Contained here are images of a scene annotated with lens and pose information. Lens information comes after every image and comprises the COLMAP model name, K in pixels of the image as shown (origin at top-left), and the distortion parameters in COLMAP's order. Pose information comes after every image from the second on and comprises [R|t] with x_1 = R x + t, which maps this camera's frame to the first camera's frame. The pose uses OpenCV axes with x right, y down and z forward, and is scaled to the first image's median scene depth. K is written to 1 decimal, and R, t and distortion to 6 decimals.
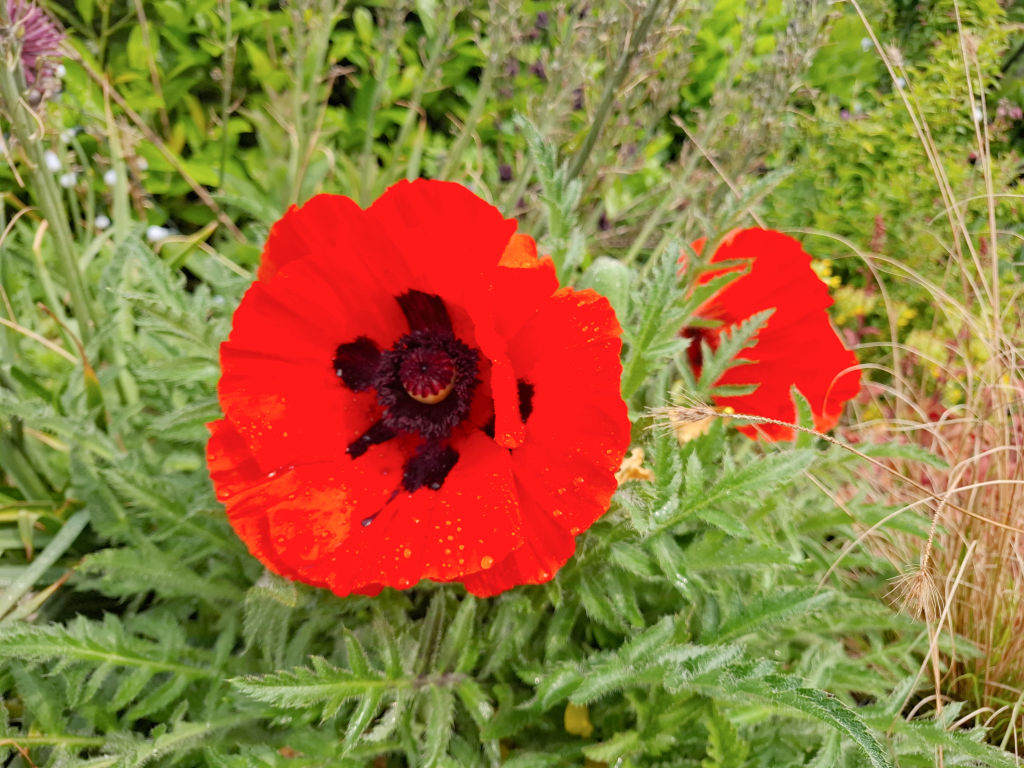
lens RADIAL K [[737.8, 0, 547.9], [0, 737.8, 385.1], [0, 0, 1]] dist [0.003811, -0.025975]
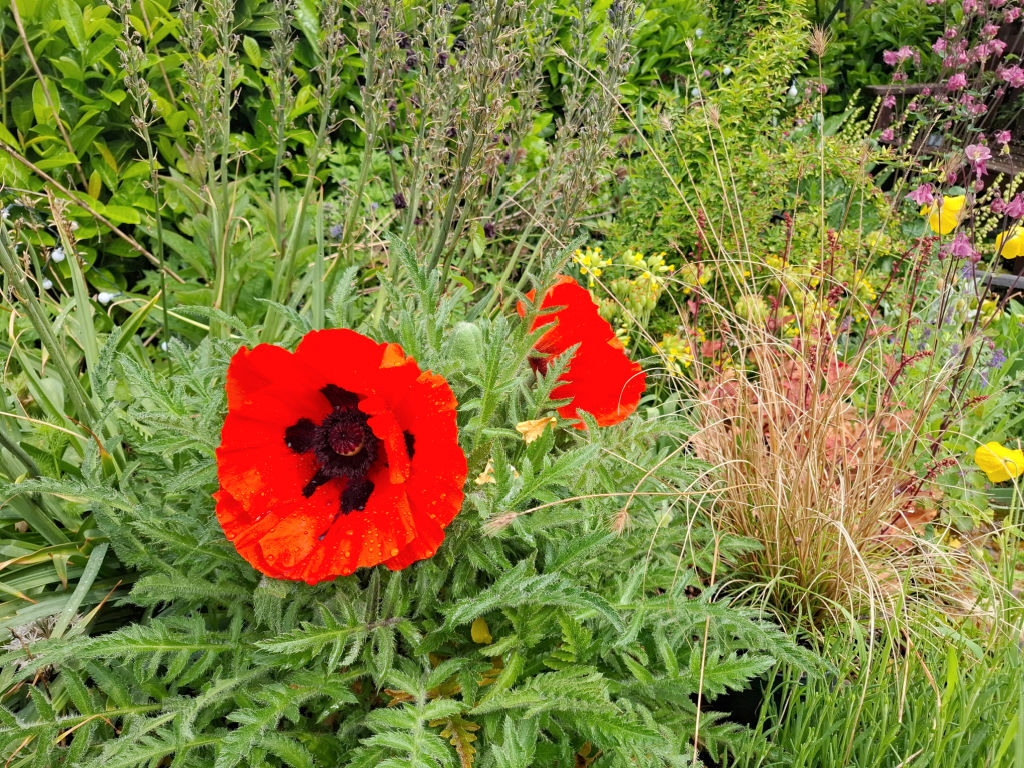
lens RADIAL K [[680.0, 0, 537.3], [0, 680.0, 383.5], [0, 0, 1]] dist [0.038047, -0.048588]
pose [[0.987237, -0.140079, 0.075769, 0.130876], [0.135130, 0.988564, 0.066934, -0.153880], [-0.084278, -0.055841, 0.994876, -0.433312]]
